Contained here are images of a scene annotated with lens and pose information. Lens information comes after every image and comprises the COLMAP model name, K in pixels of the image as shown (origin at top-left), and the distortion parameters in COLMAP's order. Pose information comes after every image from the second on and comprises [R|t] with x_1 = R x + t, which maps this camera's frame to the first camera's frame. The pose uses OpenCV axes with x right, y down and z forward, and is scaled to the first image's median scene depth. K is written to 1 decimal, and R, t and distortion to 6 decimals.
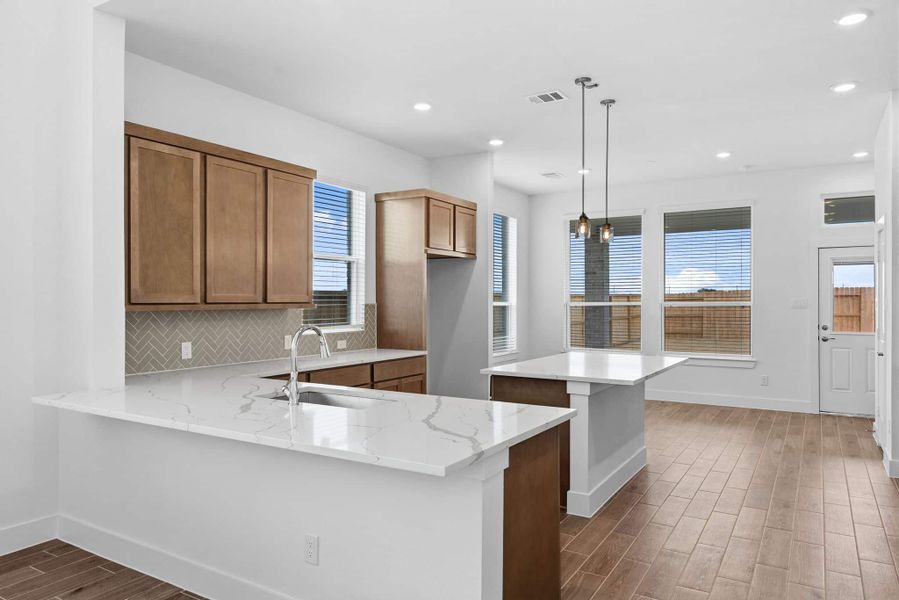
lens RADIAL K [[603.9, 0, 444.9], [0, 603.9, 296.3], [0, 0, 1]] dist [-0.007732, -0.000313]
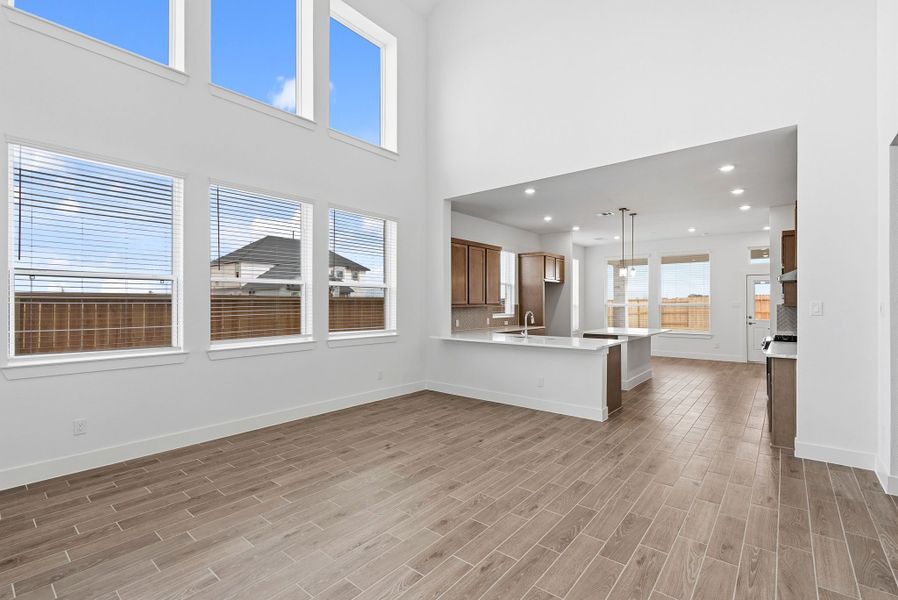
lens RADIAL K [[414.1, 0, 449.1], [0, 414.1, 299.2], [0, 0, 1]] dist [-0.002560, 0.000030]
pose [[0.991879, -0.001448, -0.127175, -0.208168], [0.001276, 0.999998, -0.001433, -0.006084], [0.127177, 0.001259, 0.991879, -0.597500]]
